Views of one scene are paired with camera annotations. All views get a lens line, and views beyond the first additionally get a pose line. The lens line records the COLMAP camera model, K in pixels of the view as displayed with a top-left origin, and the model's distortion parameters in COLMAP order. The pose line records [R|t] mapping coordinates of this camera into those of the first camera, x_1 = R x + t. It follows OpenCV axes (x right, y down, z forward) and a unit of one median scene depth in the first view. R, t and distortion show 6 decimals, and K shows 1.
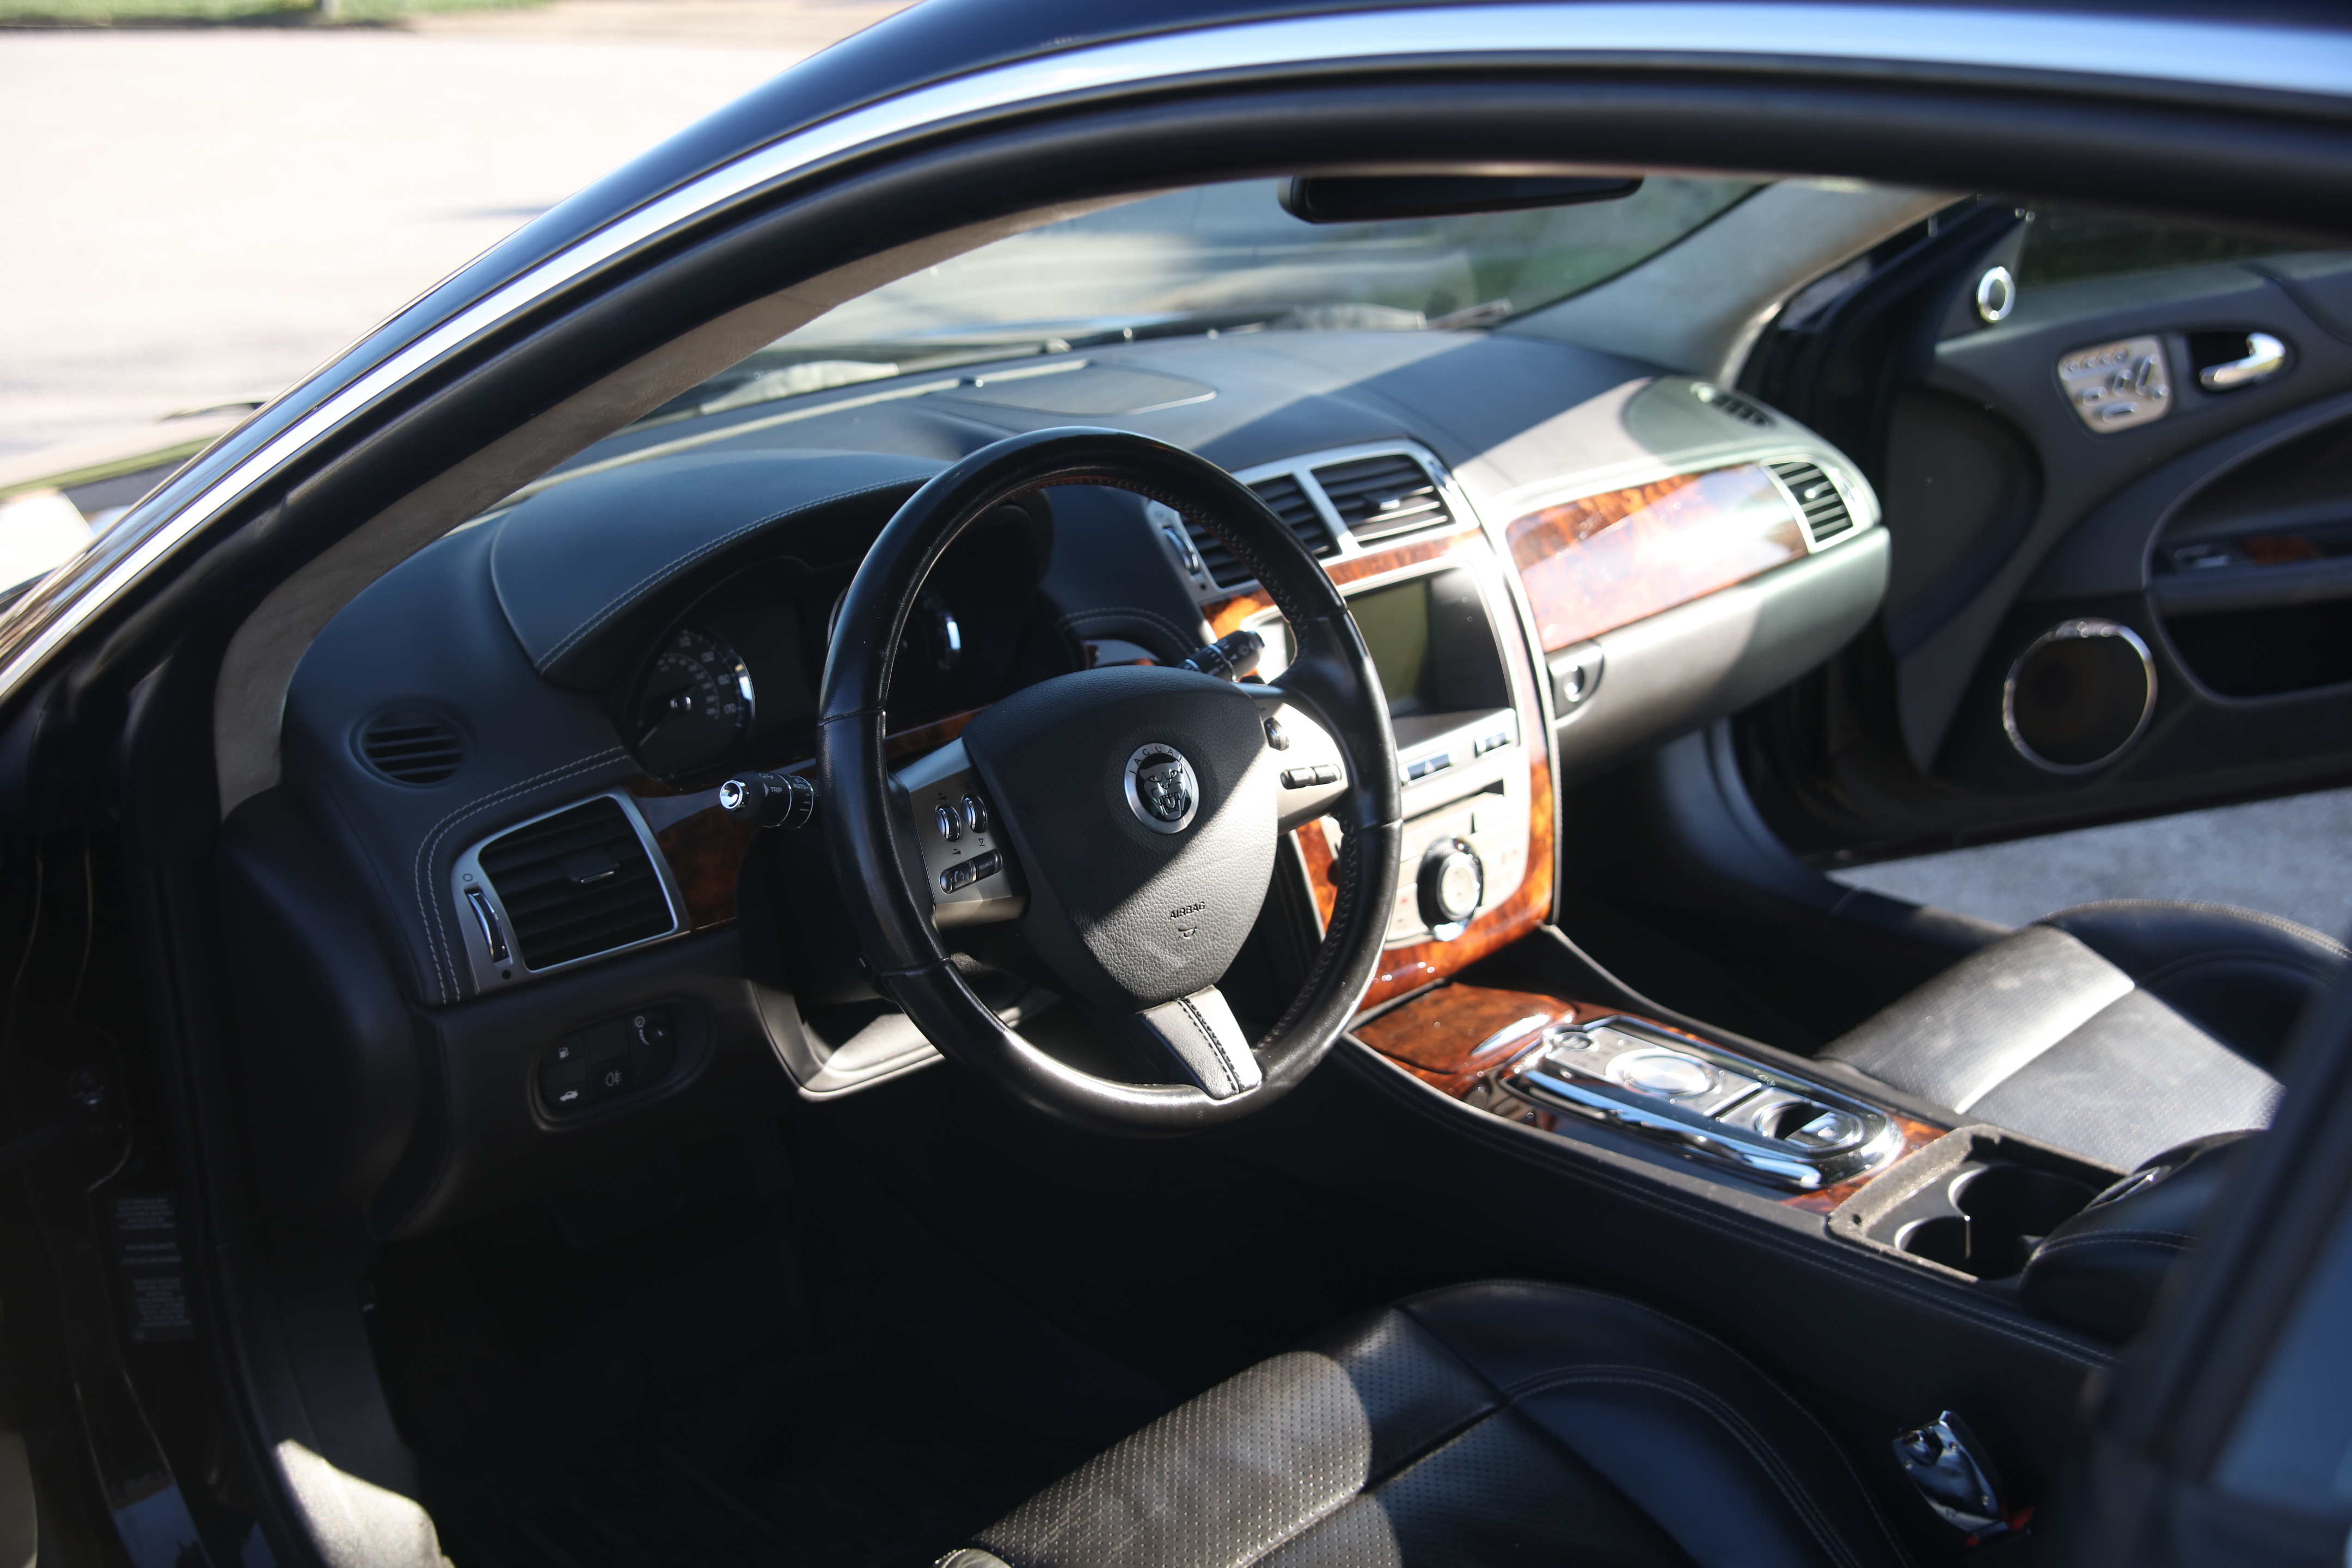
lens RADIAL K [[2423.6, 0, 1176.0], [0, 2423.6, 784.0], [0, 0, 1]] dist [-0.057635, 0.141402]
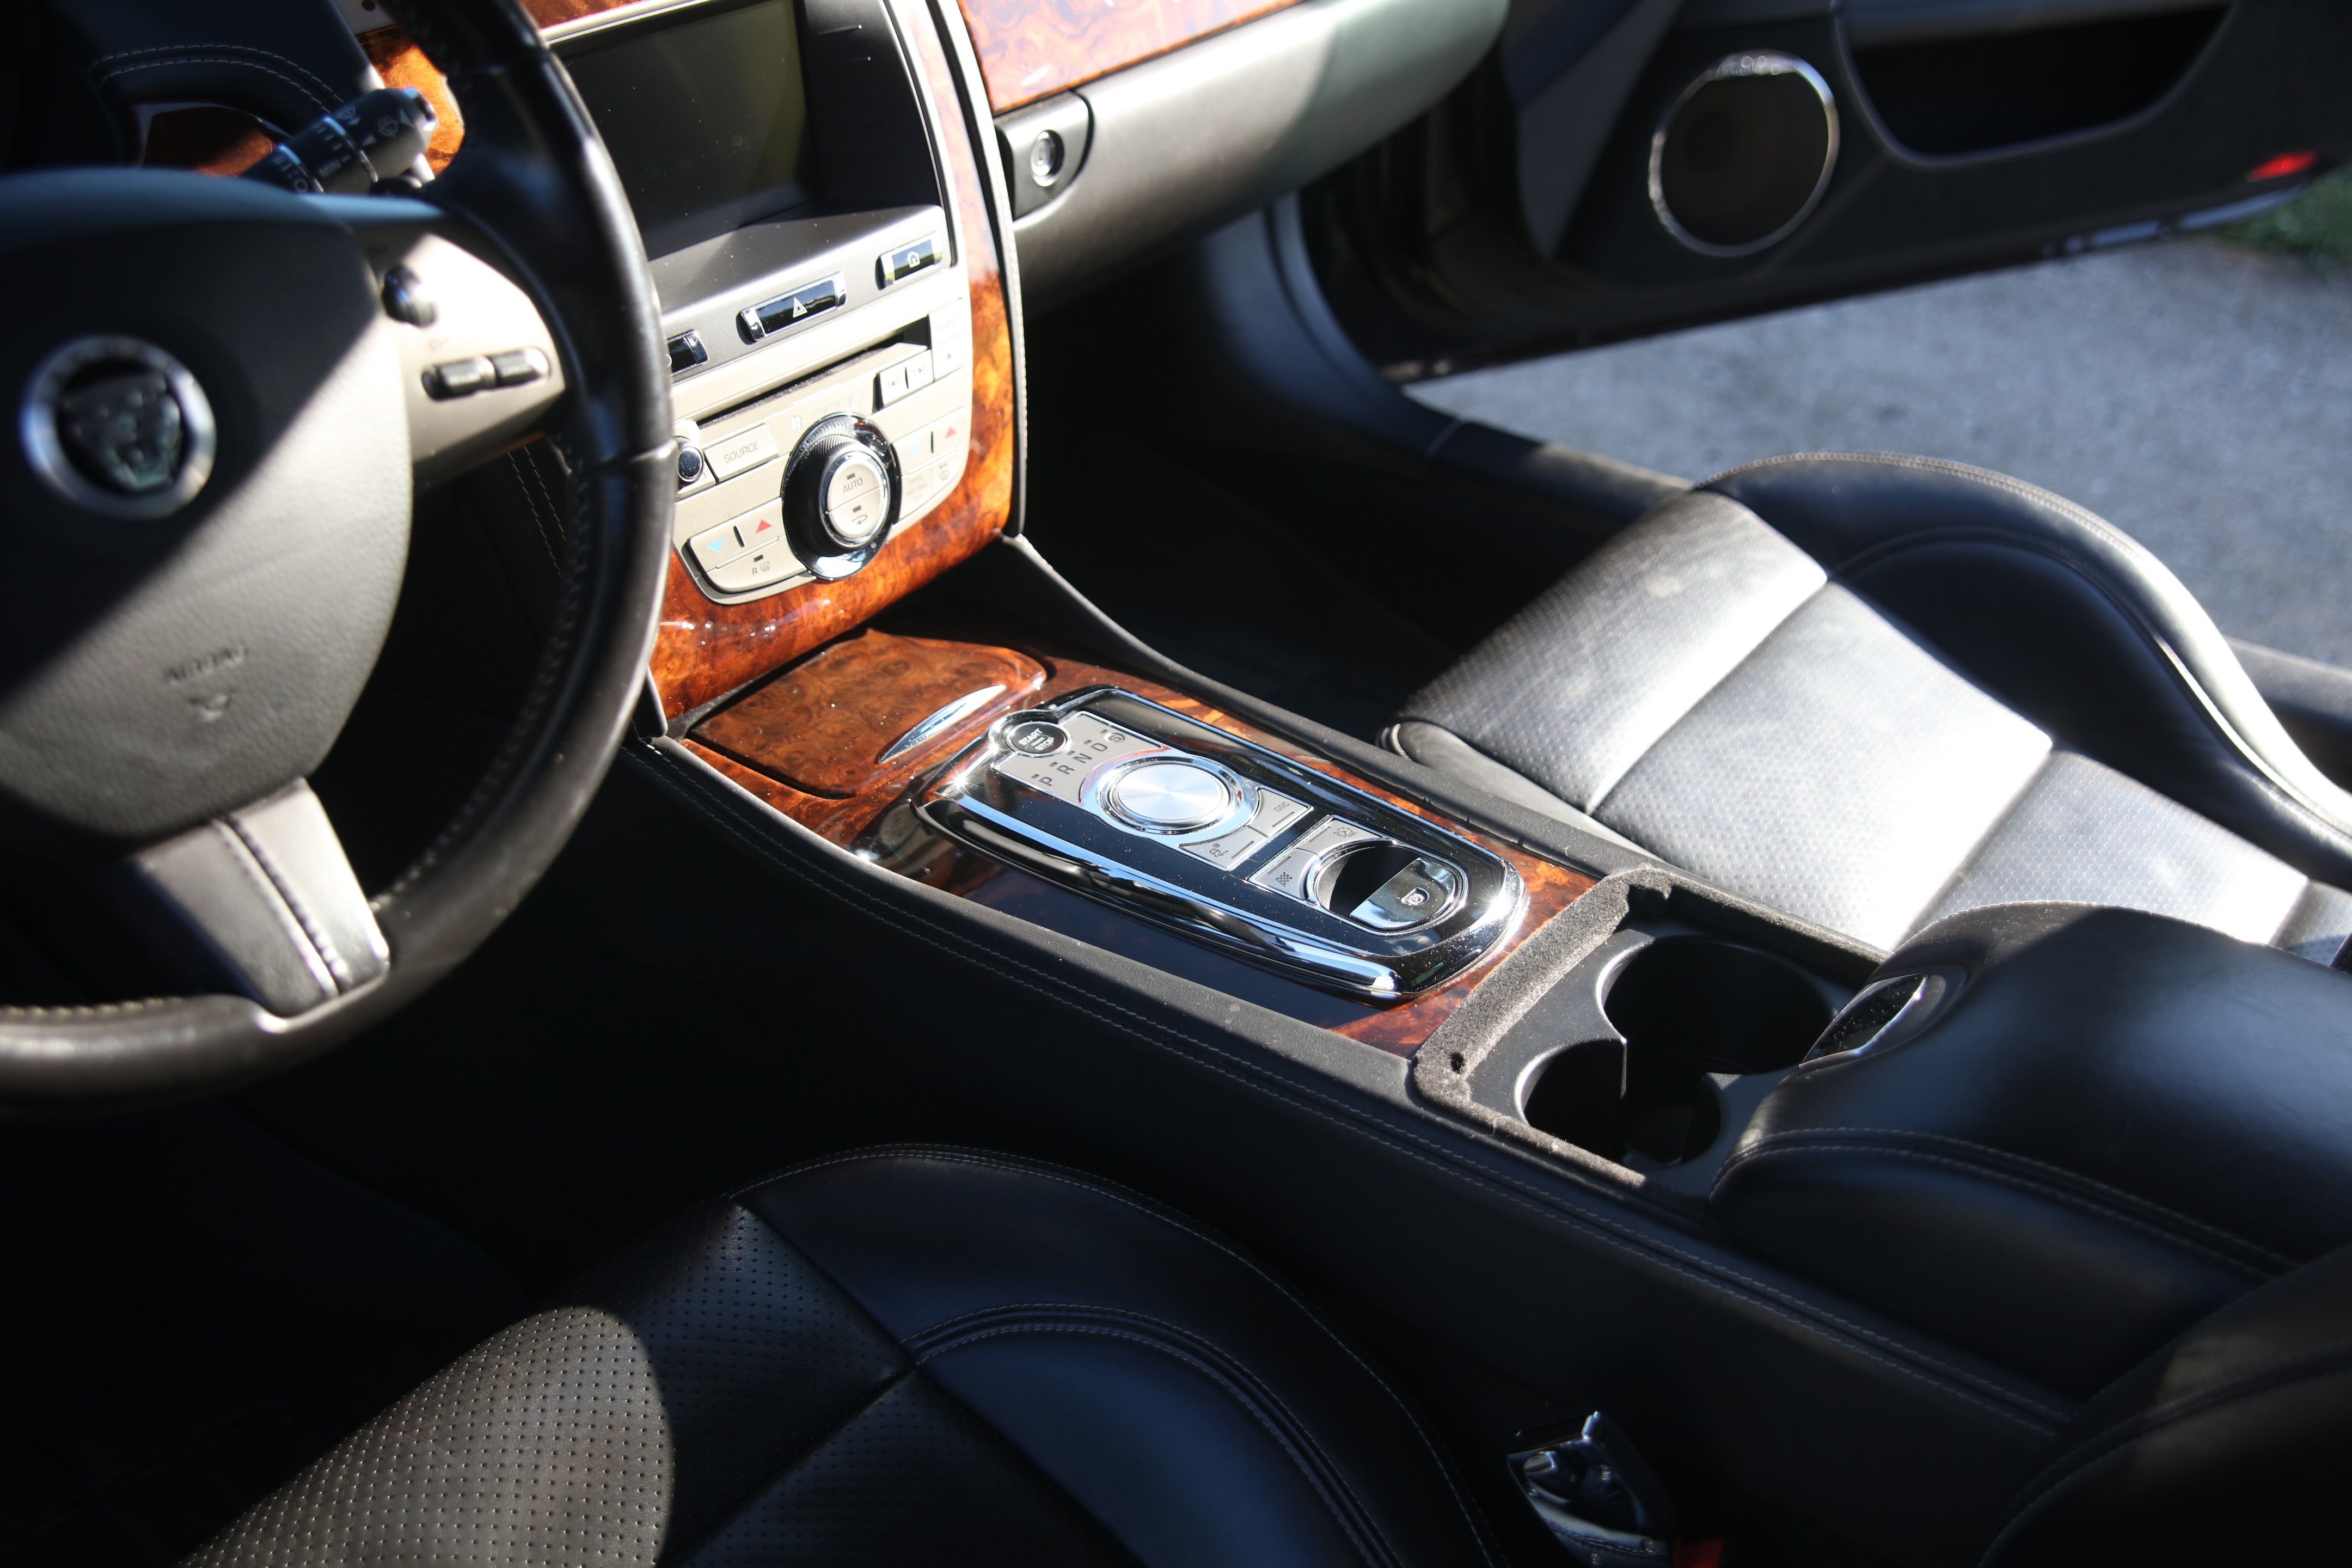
lens RADIAL K [[2423.6, 0, 1176.0], [0, 2423.6, 784.0], [0, 0, 1]] dist [-0.057635, 0.141402]
pose [[0.986917, -0.045273, 0.154744, 0.099472], [0.008380, 0.972875, 0.231181, -0.030787], [-0.161013, -0.226859, 0.960526, 0.362856]]
